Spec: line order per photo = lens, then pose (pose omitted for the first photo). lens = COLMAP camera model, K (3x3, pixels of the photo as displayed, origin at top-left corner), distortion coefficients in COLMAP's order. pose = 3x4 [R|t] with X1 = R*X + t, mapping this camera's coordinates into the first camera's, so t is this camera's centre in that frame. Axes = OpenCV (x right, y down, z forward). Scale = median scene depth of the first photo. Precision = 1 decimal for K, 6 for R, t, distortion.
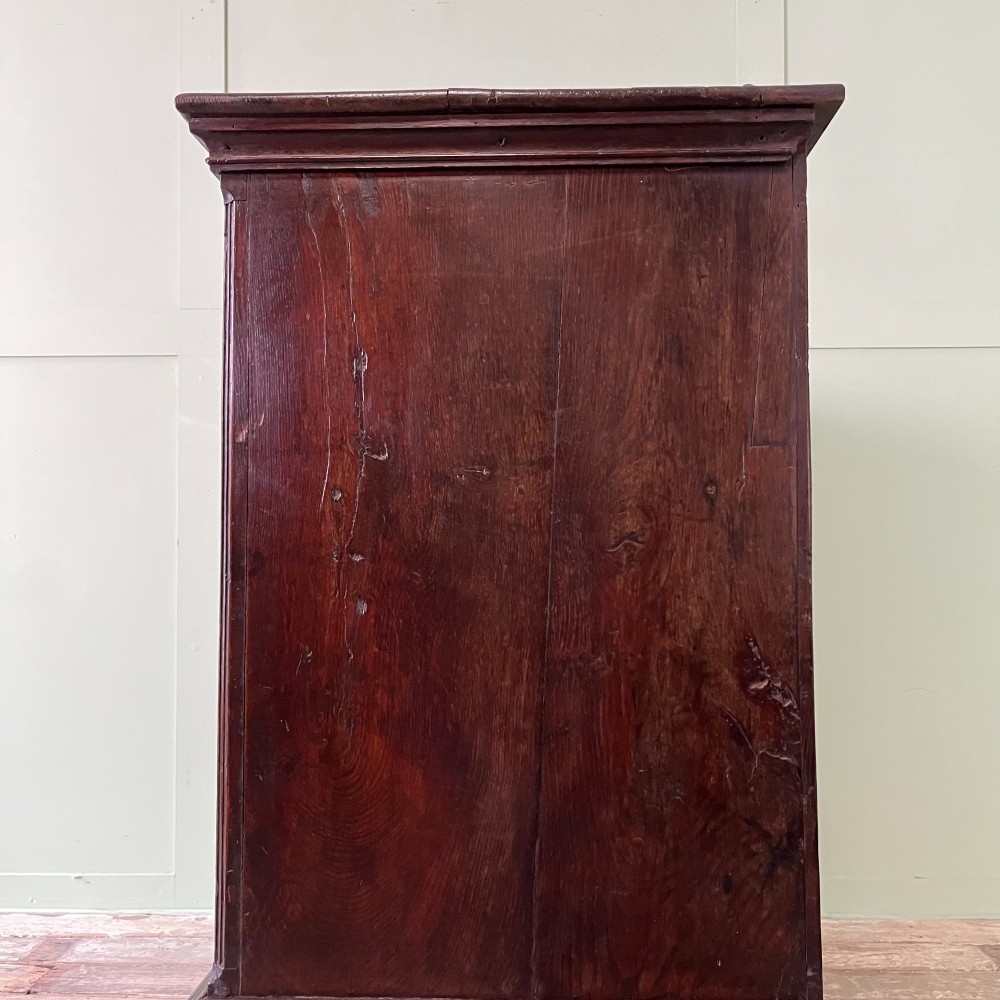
lens RADIAL K [[1017.6, 0, 503.7], [0, 1017.6, 512.2], [0, 0, 1]] dist [0.015912, 0.000000]
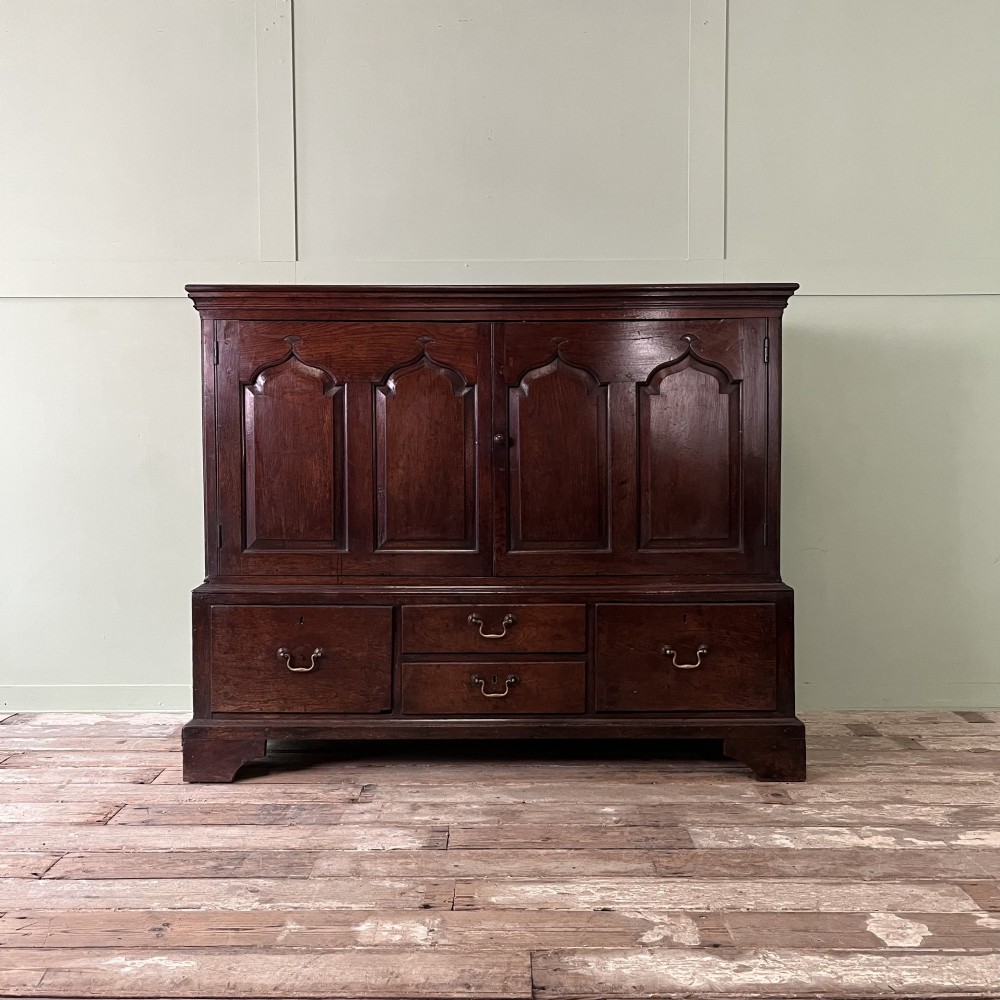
lens RADIAL K [[1017.6, 0, 499.3], [0, 1017.6, 492.9], [0, 0, 1]] dist [0.015912, 0.000000]
pose [[0.999661, 0.001132, 0.026026, -0.132507], [-0.002755, 0.998048, 0.062398, 0.038683], [-0.025904, -0.062449, 0.997712, -0.965095]]
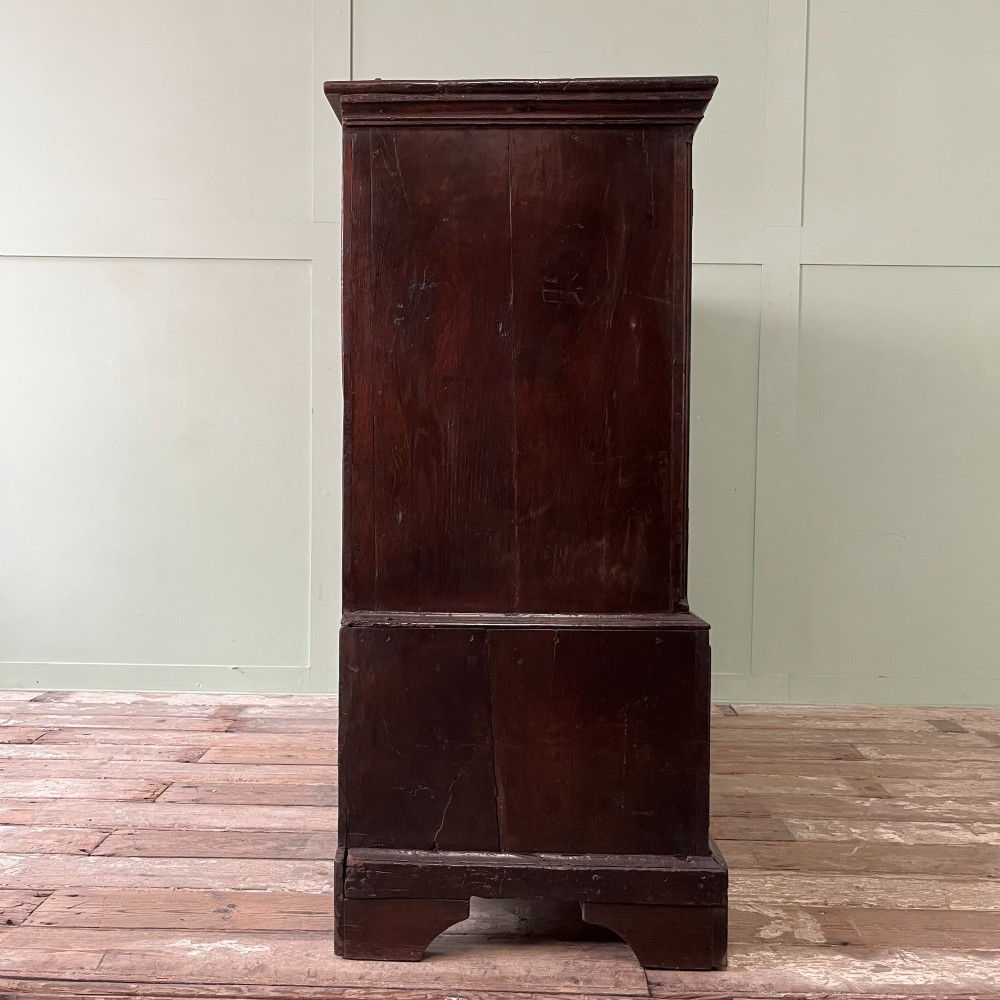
lens RADIAL K [[1017.6, 0, 493.2], [0, 1017.6, 508.2], [0, 0, 1]] dist [0.015912, 0.000000]
pose [[0.999744, 0.018909, 0.012409, -0.305805], [-0.019703, 0.997539, 0.067290, 0.173756], [-0.011106, -0.067518, 0.997656, -0.771924]]
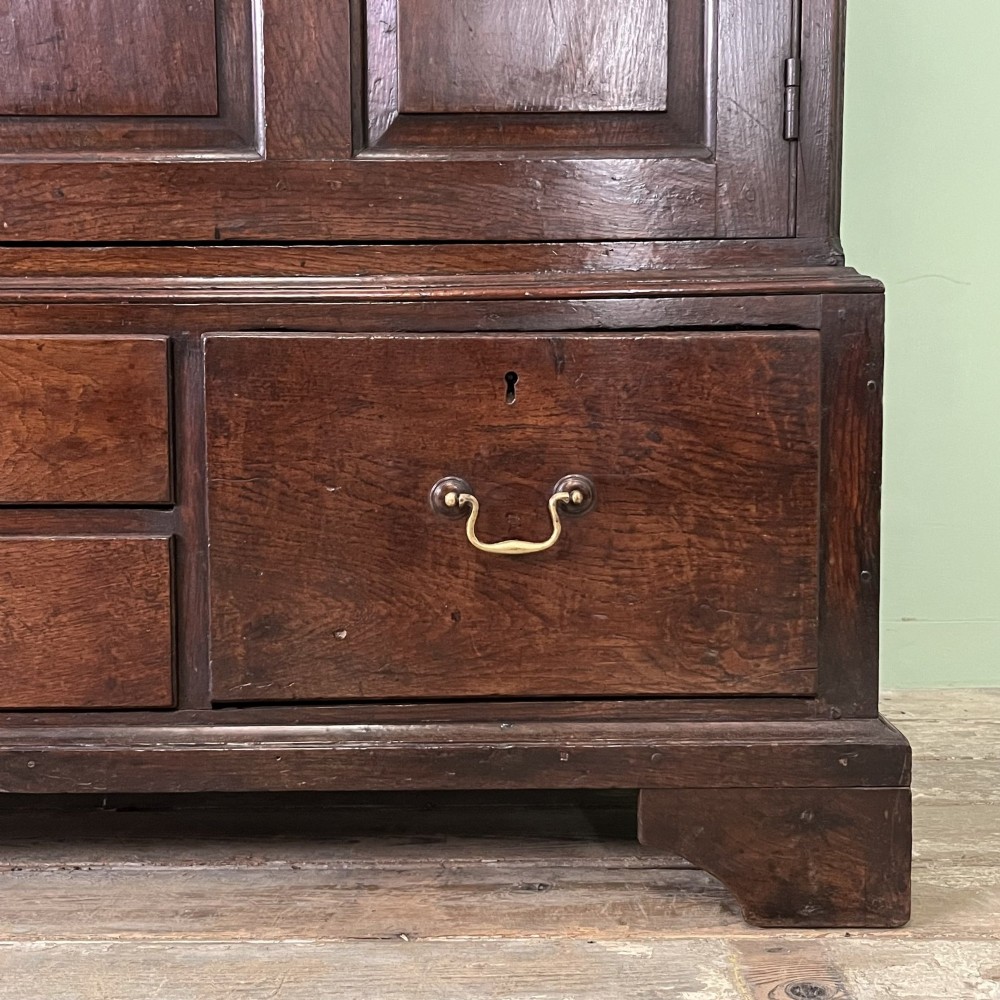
lens RADIAL K [[1387.5, 0, 505.5], [0, 1387.5, 503.0], [0, 0, 1]] dist [0.019105, 0.000000]
pose [[0.998926, -0.000442, 0.046323, 0.424593], [-0.006432, 0.988947, 0.148132, 0.510130], [-0.045876, -0.148270, 0.987882, 0.775411]]
